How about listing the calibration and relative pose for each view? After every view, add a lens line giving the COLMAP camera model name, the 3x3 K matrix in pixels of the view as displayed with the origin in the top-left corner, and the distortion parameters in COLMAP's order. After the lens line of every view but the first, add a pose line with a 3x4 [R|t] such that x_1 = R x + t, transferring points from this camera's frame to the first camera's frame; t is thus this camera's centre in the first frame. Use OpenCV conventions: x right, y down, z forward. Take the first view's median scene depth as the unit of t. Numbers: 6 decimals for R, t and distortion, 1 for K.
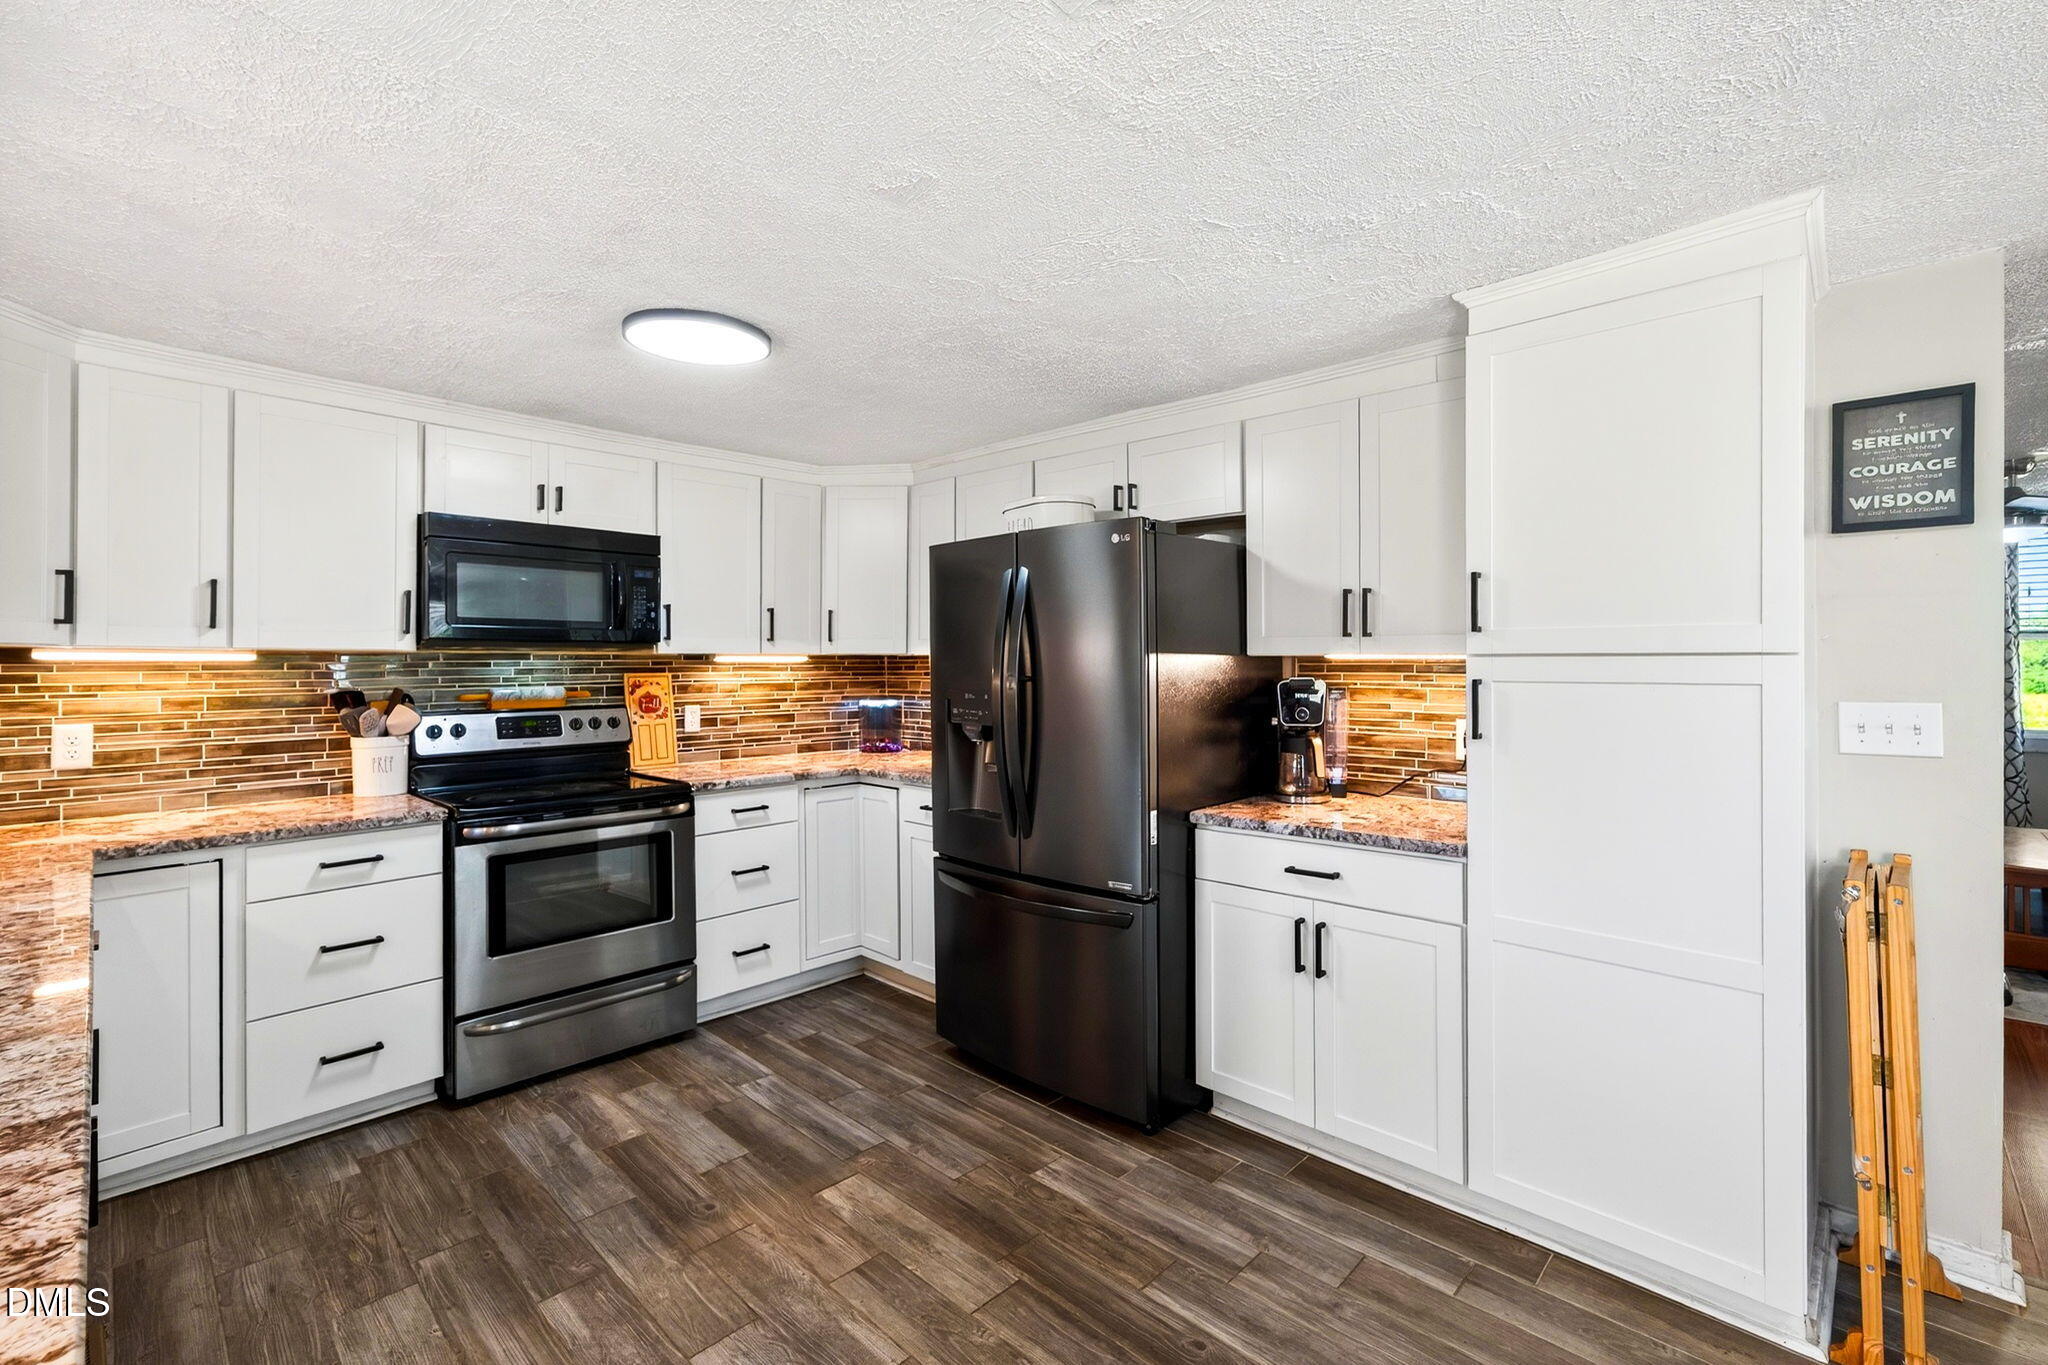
lens RADIAL K [[883.3, 0, 1023.6], [0, 883.3, 656.5], [0, 0, 1]] dist [0.000331, 0.000075]
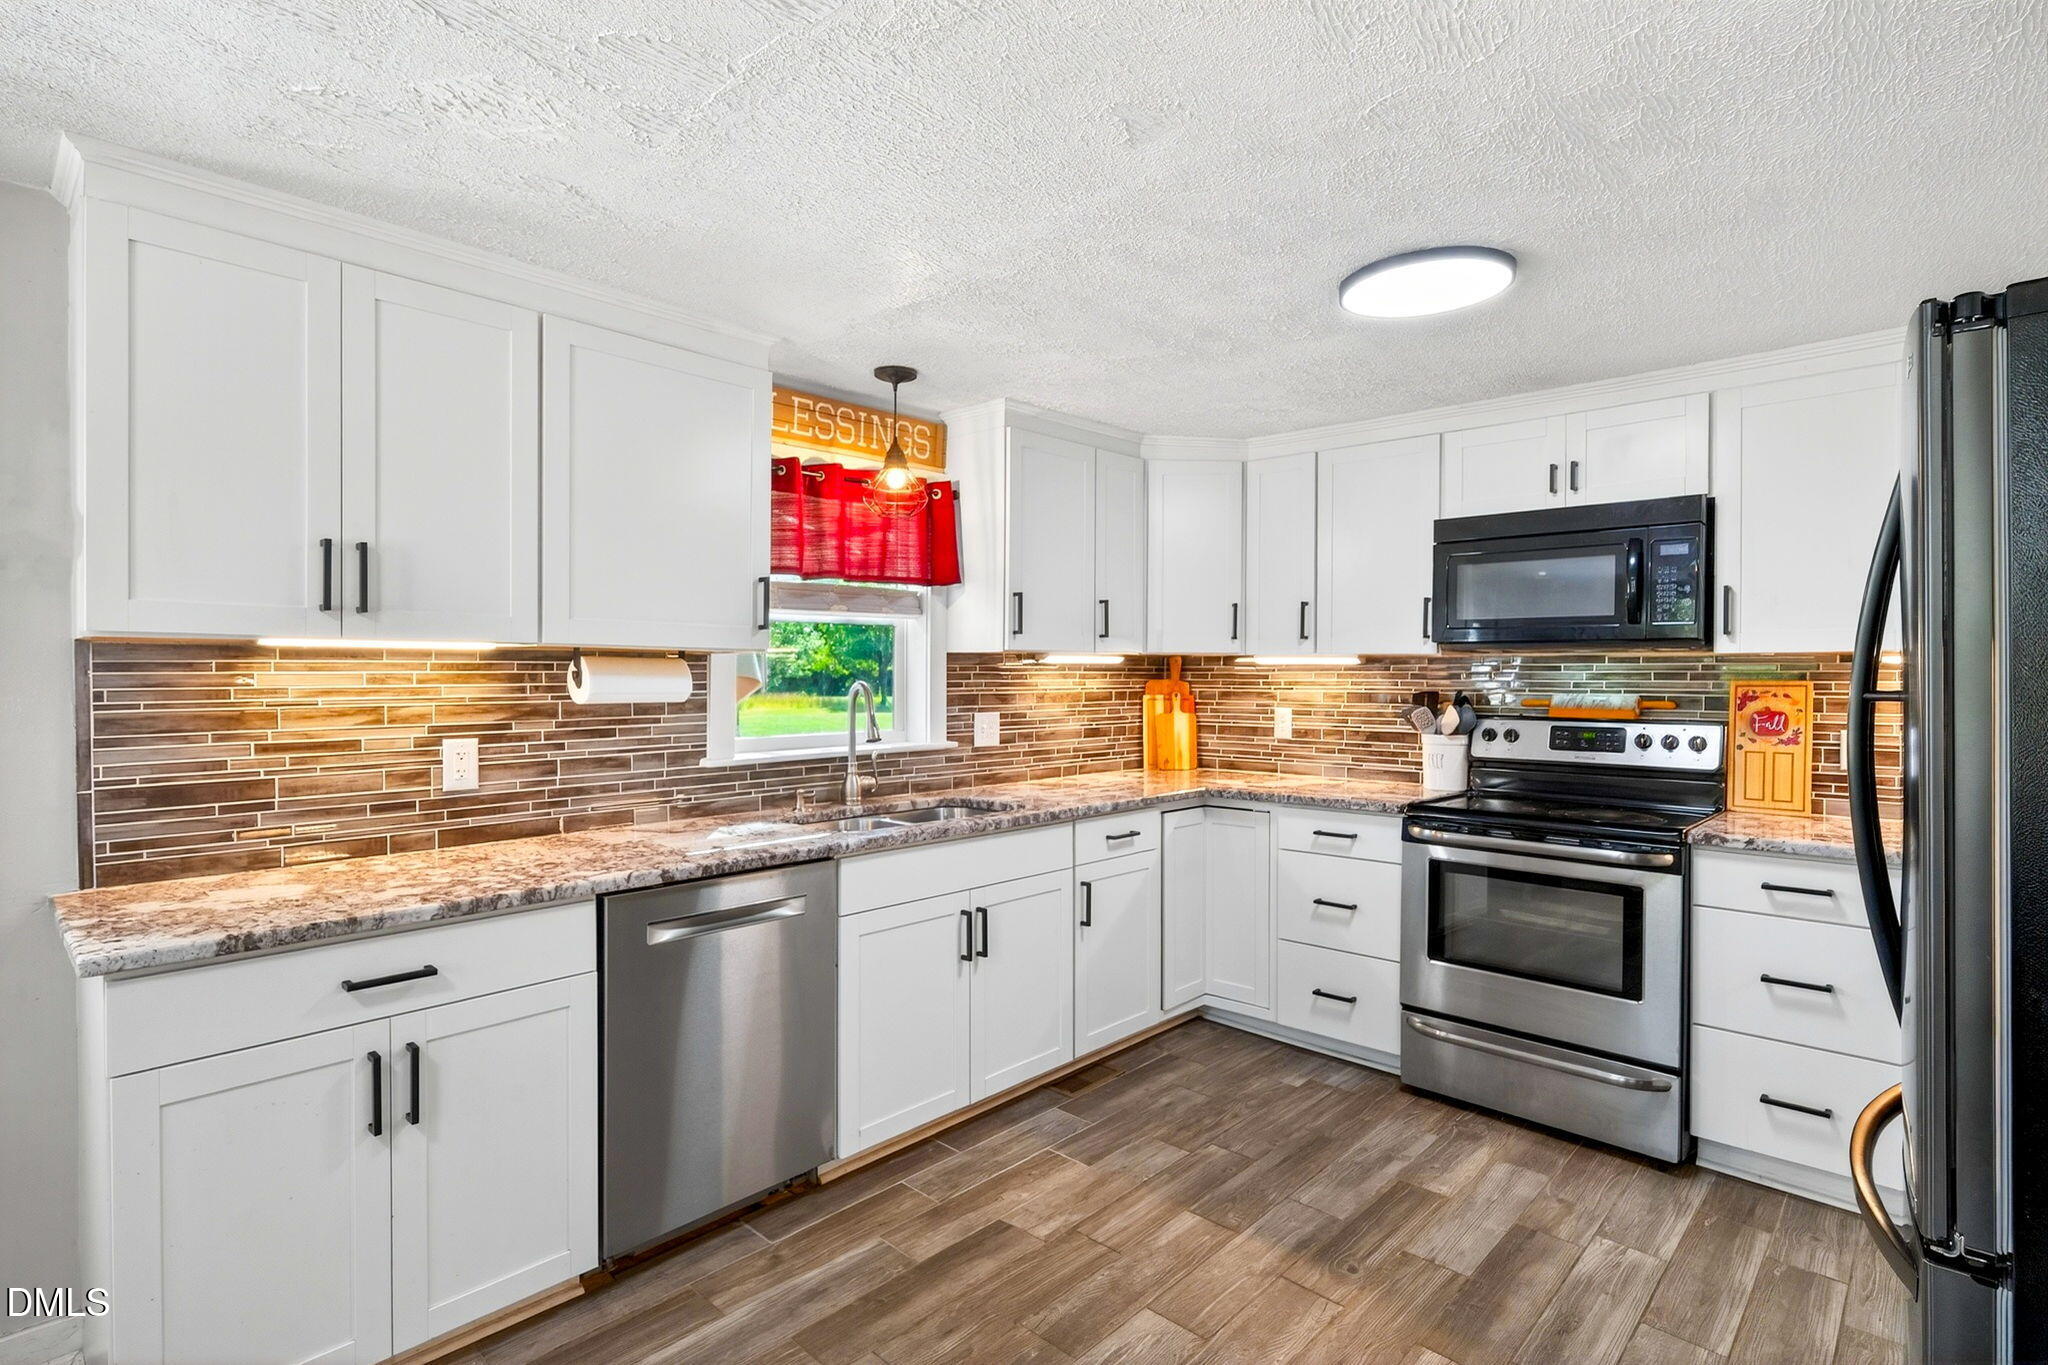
lens RADIAL K [[1008.1, 0, 1025.2], [0, 1008.1, 683.5], [0, 0, 1]] dist [-0.000412, -0.000408]
pose [[0.008093, 0.018391, -0.999798, 0.508913], [0.004792, 0.999819, 0.018430, 0.003958], [0.999956, -0.004940, 0.008003, 0.510343]]
